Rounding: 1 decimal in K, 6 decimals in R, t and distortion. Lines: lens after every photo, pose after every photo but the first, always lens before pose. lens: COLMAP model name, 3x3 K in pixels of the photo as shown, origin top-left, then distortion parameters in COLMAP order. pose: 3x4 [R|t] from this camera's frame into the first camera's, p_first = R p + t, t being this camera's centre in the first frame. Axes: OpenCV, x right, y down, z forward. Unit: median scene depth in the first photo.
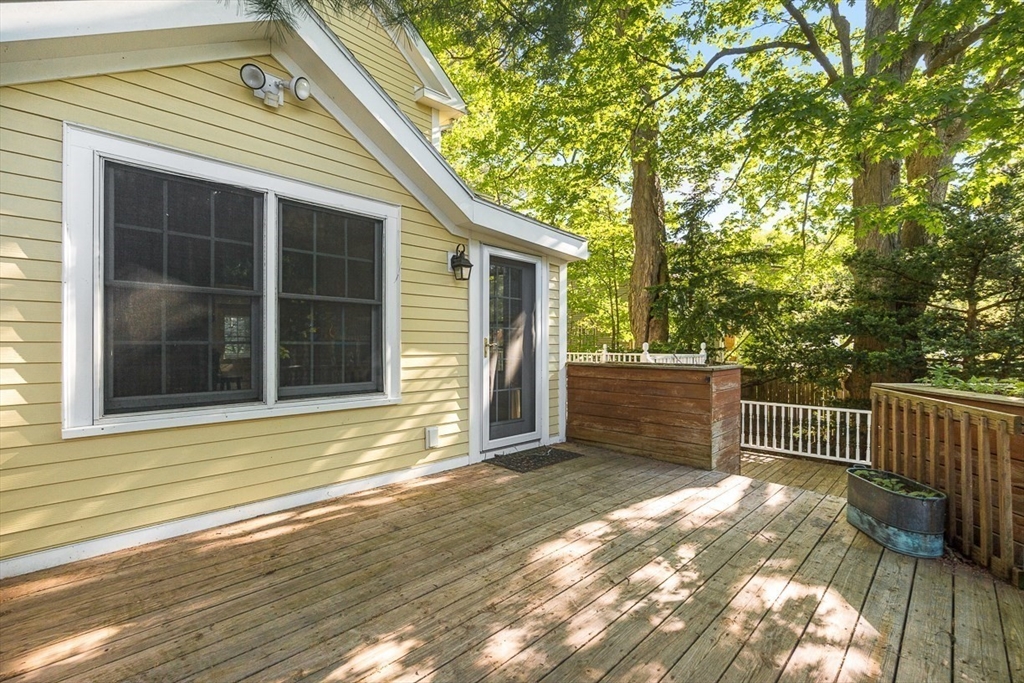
lens RADIAL K [[457.4, 0, 514.8], [0, 457.4, 345.0], [0, 0, 1]] dist [-0.013993, -0.000133]
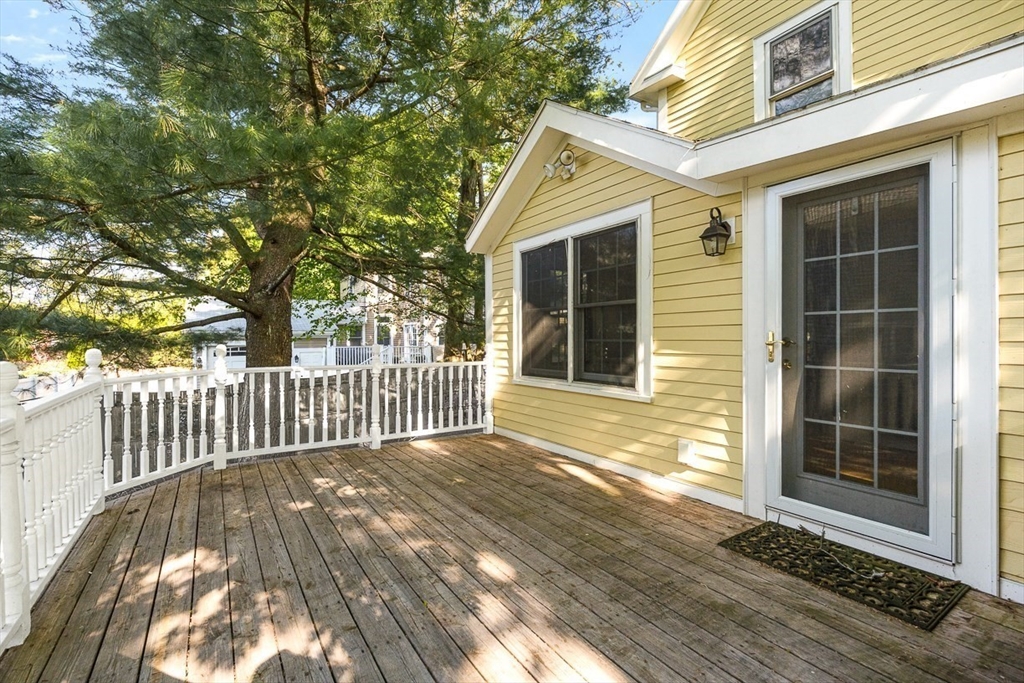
lens RADIAL K [[457.4, 0, 514.0], [0, 457.4, 337.7], [0, 0, 1]] dist [-0.013993, -0.000133]
pose [[-0.217565, -0.005932, -0.976028, 0.781476], [0.000021, 0.999982, -0.006082, -0.003795], [0.976046, -0.001344, -0.217561, 0.964098]]
